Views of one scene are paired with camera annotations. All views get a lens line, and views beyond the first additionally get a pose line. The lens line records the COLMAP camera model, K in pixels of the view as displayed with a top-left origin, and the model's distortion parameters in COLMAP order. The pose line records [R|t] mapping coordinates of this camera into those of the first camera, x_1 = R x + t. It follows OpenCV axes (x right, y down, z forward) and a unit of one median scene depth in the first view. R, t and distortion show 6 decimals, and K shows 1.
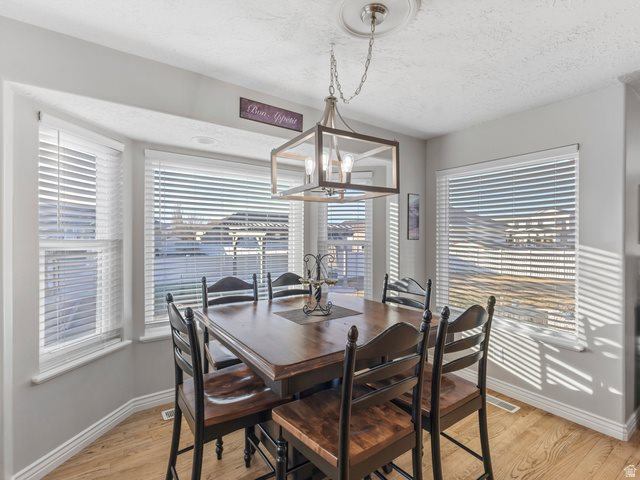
lens RADIAL K [[315.1, 0, 320.2], [0, 315.1, 238.5], [0, 0, 1]] dist [0.004208, -0.000385]
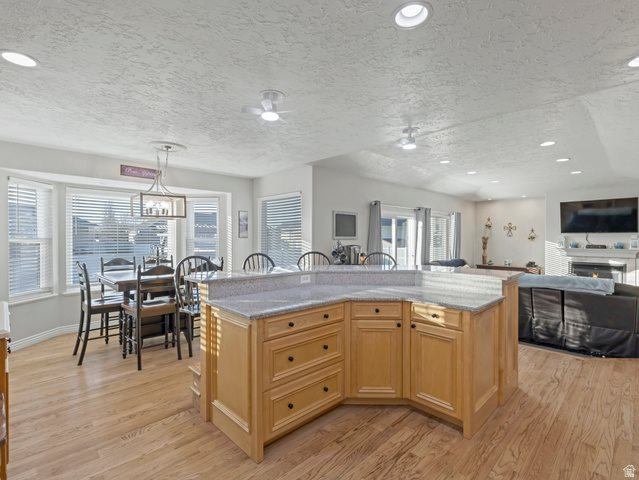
lens RADIAL K [[314.6, 0, 318.9], [0, 314.6, 239.0], [0, 0, 1]] dist [0.004208, -0.000385]
pose [[0.986276, -0.003059, 0.165076, 0.582119], [0.002679, 0.999993, 0.002520, 0.009093], [-0.165083, -0.002043, 0.986278, -1.033950]]
